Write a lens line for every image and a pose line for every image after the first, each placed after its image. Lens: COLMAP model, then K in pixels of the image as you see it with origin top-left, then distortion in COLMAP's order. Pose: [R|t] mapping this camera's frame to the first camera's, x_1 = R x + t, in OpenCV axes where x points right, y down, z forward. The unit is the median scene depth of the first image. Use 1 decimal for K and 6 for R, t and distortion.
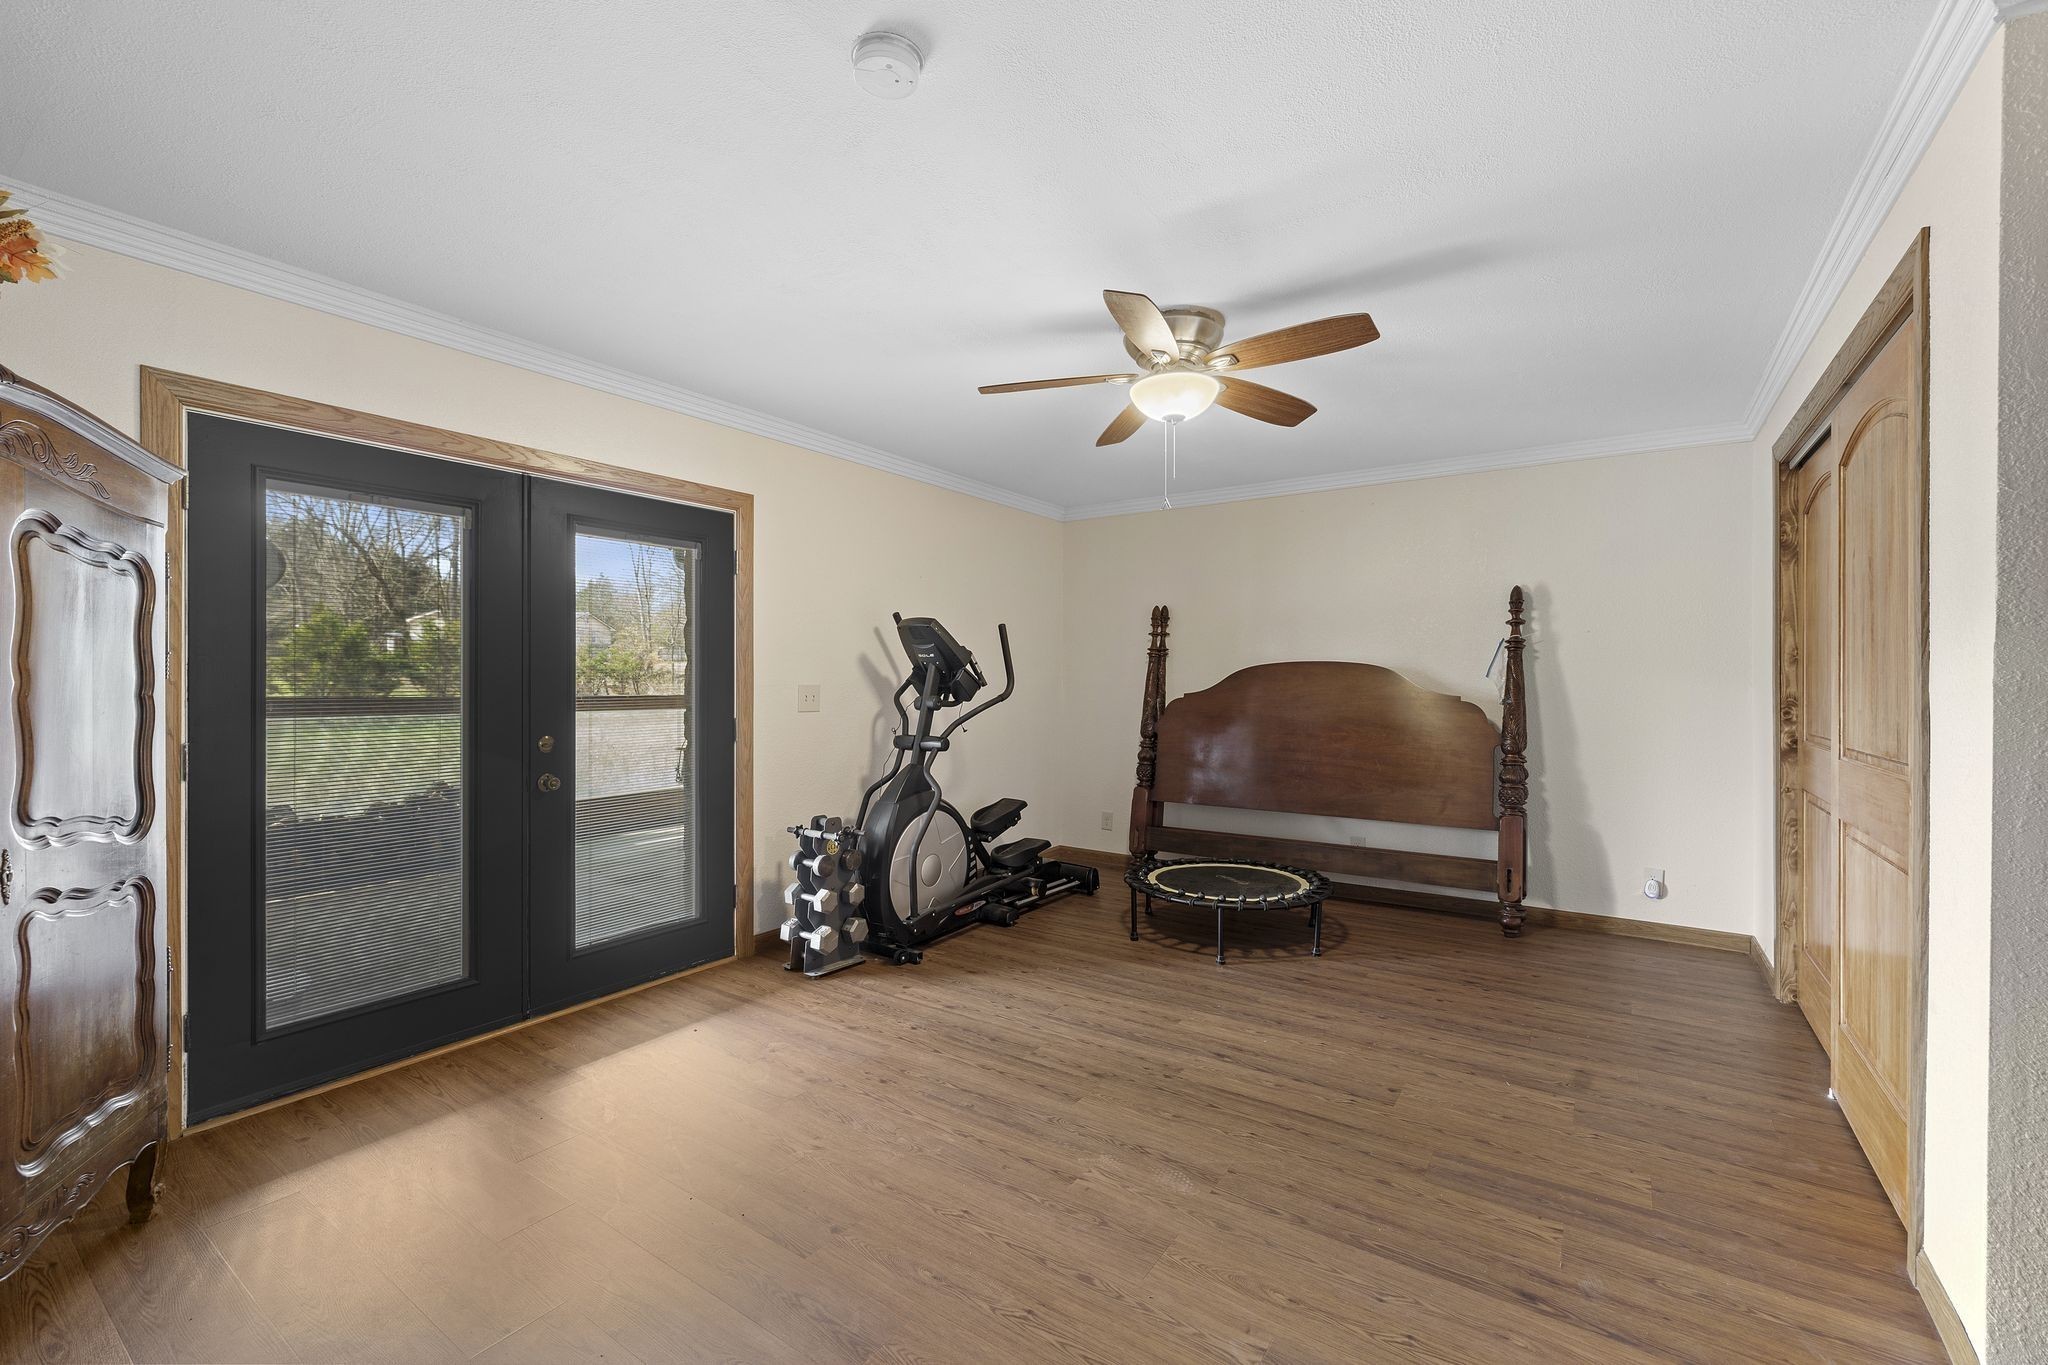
lens RADIAL K [[861.8, 0, 1025.0], [0, 861.8, 679.8], [0, 0, 1]] dist [0.000793, -0.000193]
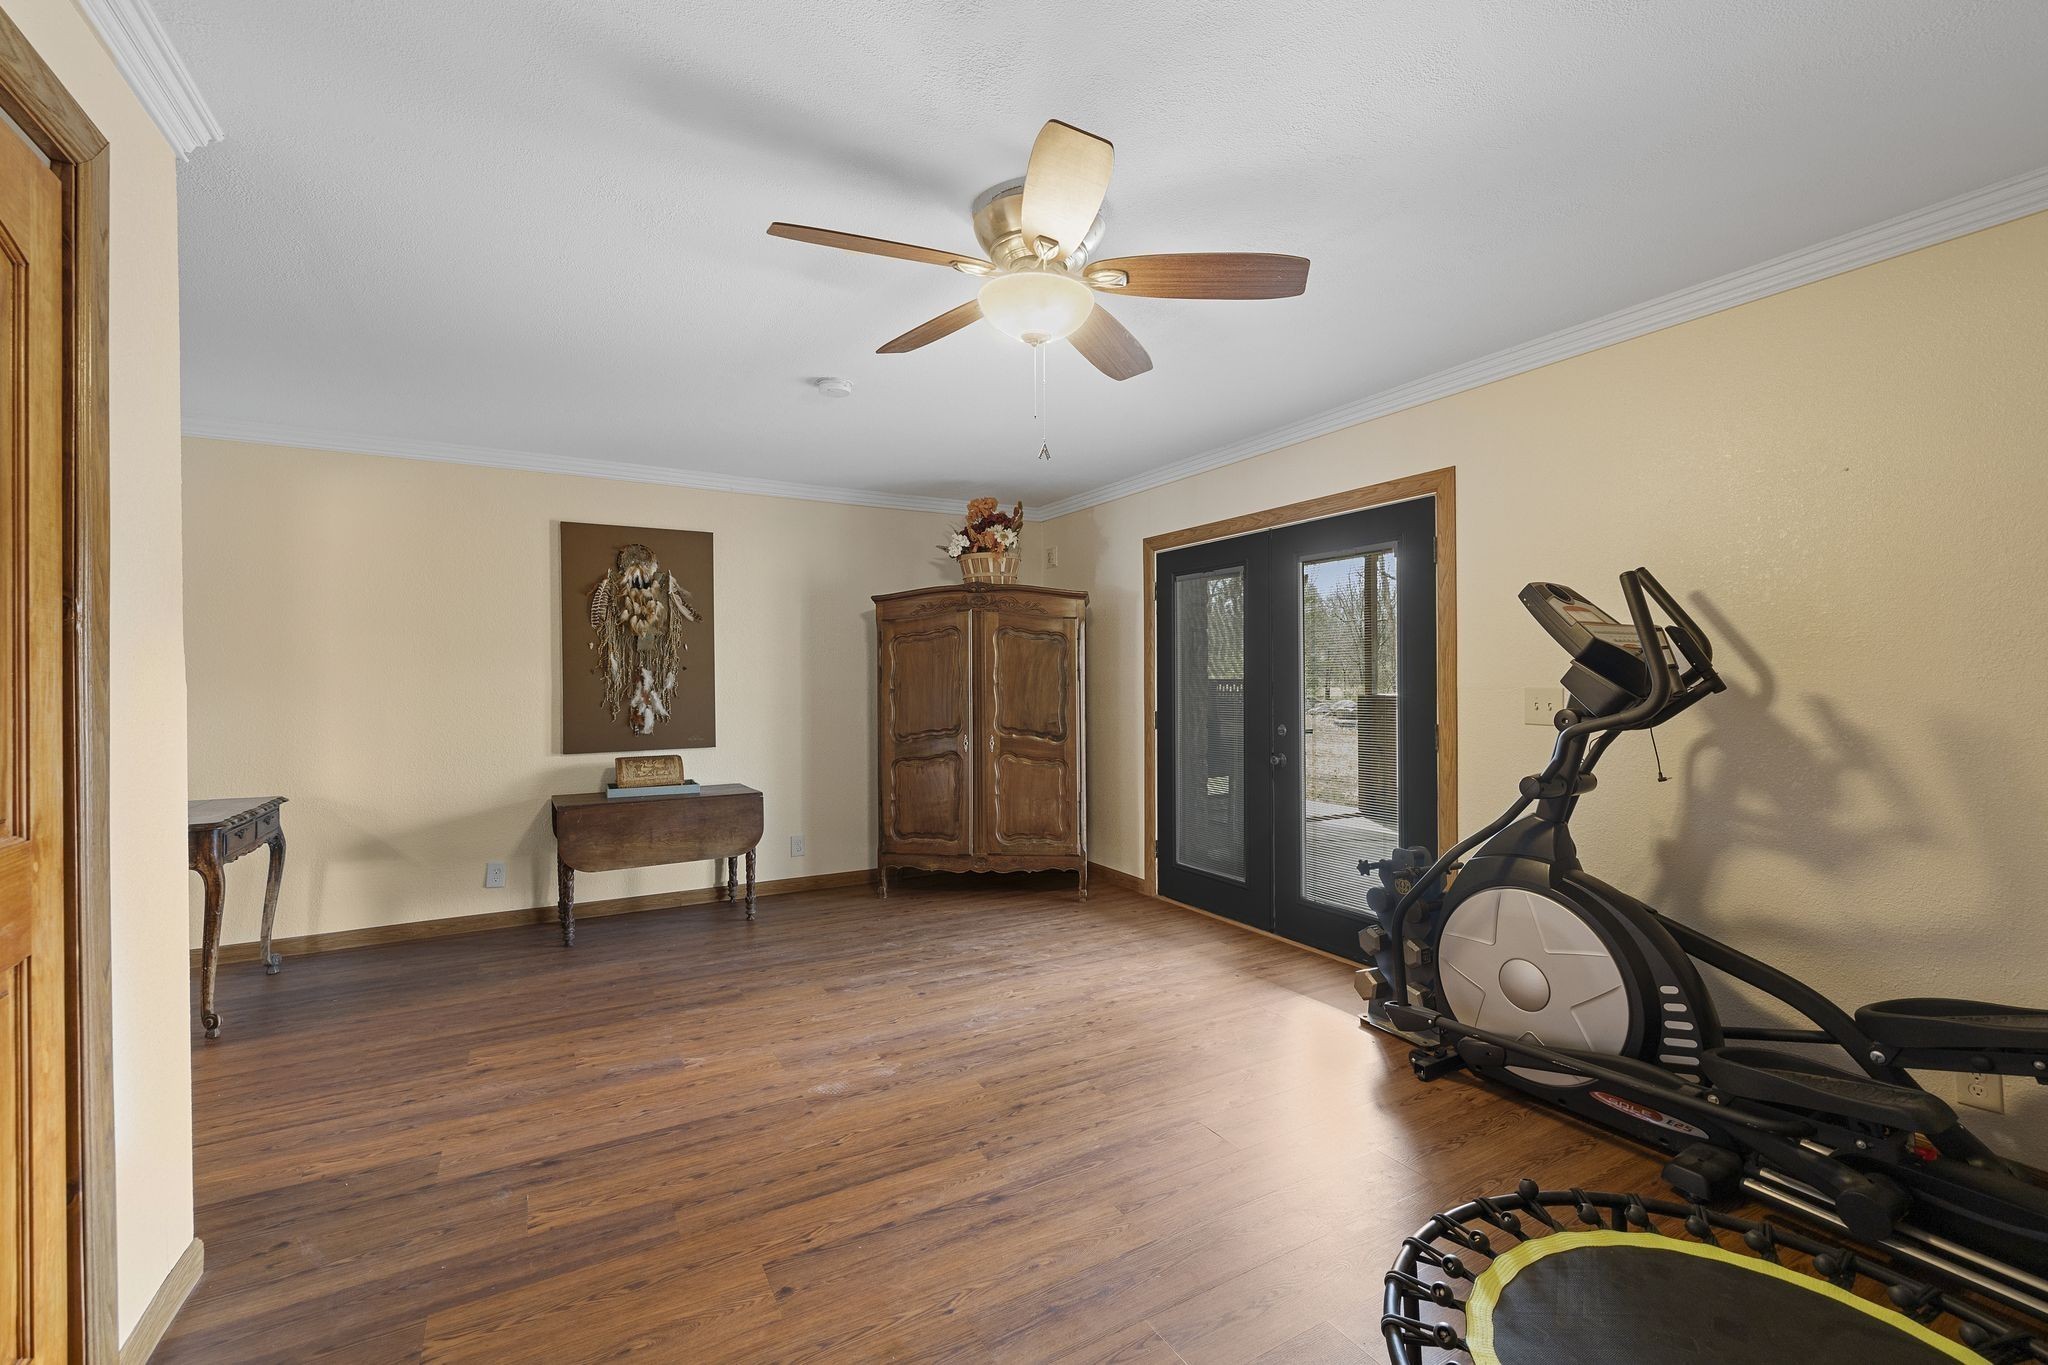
lens RADIAL K [[861.8, 0, 1025.5], [0, 861.8, 681.0], [0, 0, 1]] dist [0.000793, -0.000193]
pose [[-0.437017, 0.001709, -0.899451, 1.114228], [0.000532, 0.999999, 0.001641, -0.003770], [0.899453, 0.000239, -0.437018, 1.715188]]
